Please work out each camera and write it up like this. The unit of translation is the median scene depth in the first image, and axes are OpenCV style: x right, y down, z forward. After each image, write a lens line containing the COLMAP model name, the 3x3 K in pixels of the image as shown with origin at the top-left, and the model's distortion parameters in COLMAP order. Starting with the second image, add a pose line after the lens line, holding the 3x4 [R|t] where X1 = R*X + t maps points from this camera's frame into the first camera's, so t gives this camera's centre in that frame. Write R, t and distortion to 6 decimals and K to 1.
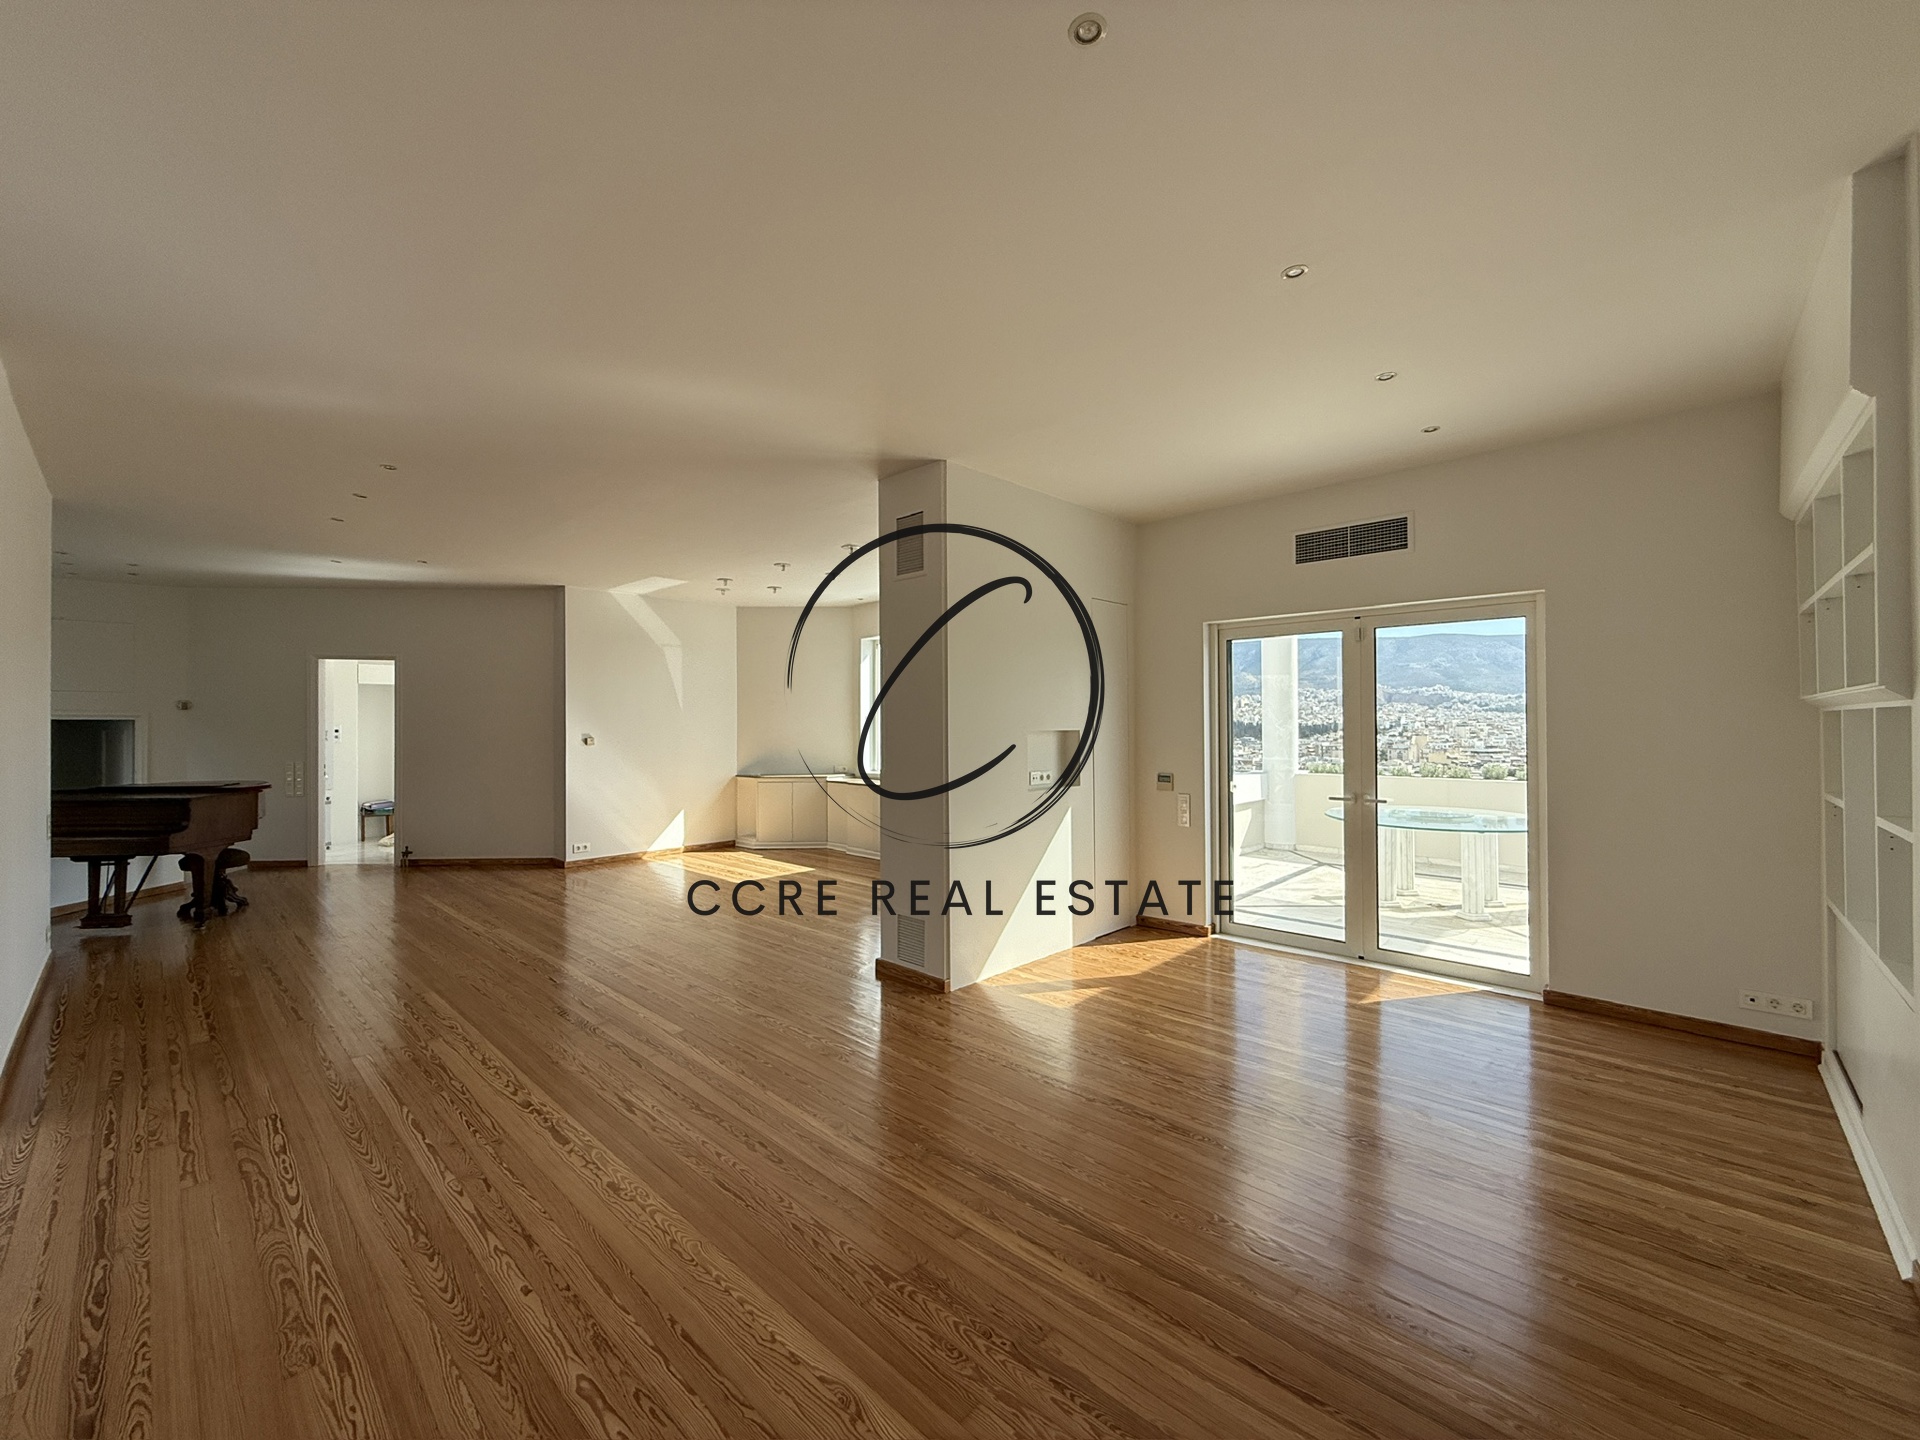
lens RADIAL K [[765.5, 0, 953.6], [0, 765.5, 718.1], [0, 0, 1]] dist [-0.000842, 0.000038]
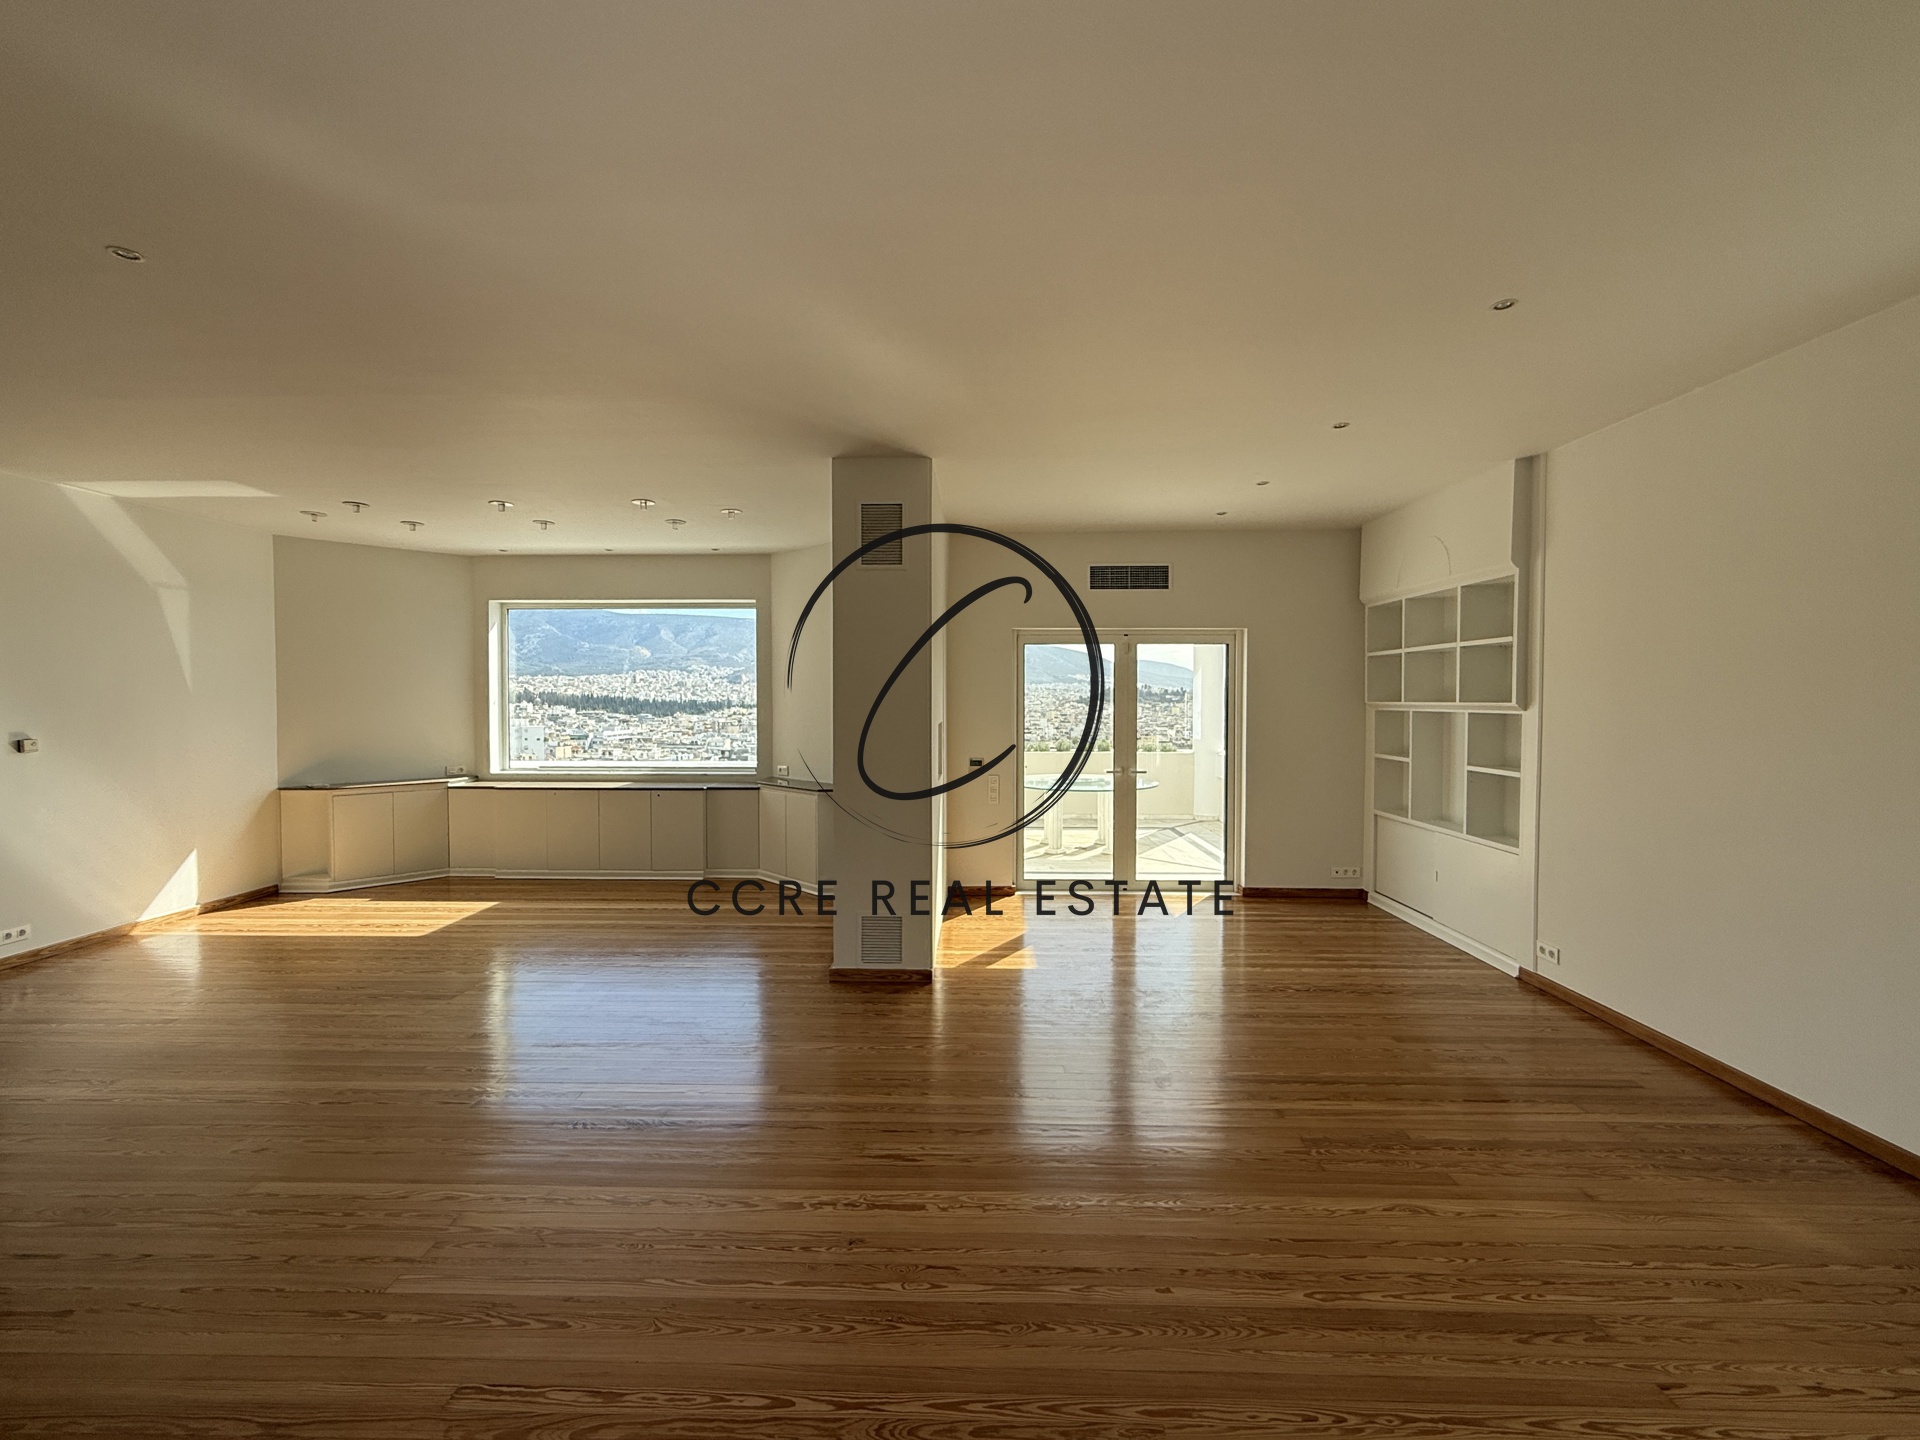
lens RADIAL K [[796.5, 0, 951.8], [0, 796.5, 714.3], [0, 0, 1]] dist [0.000488, 0.000037]
pose [[0.743905, -0.008535, 0.668230, -0.631247], [-0.008435, 0.999719, 0.022160, -0.021947], [-0.668232, -0.022121, 0.743624, 0.173819]]
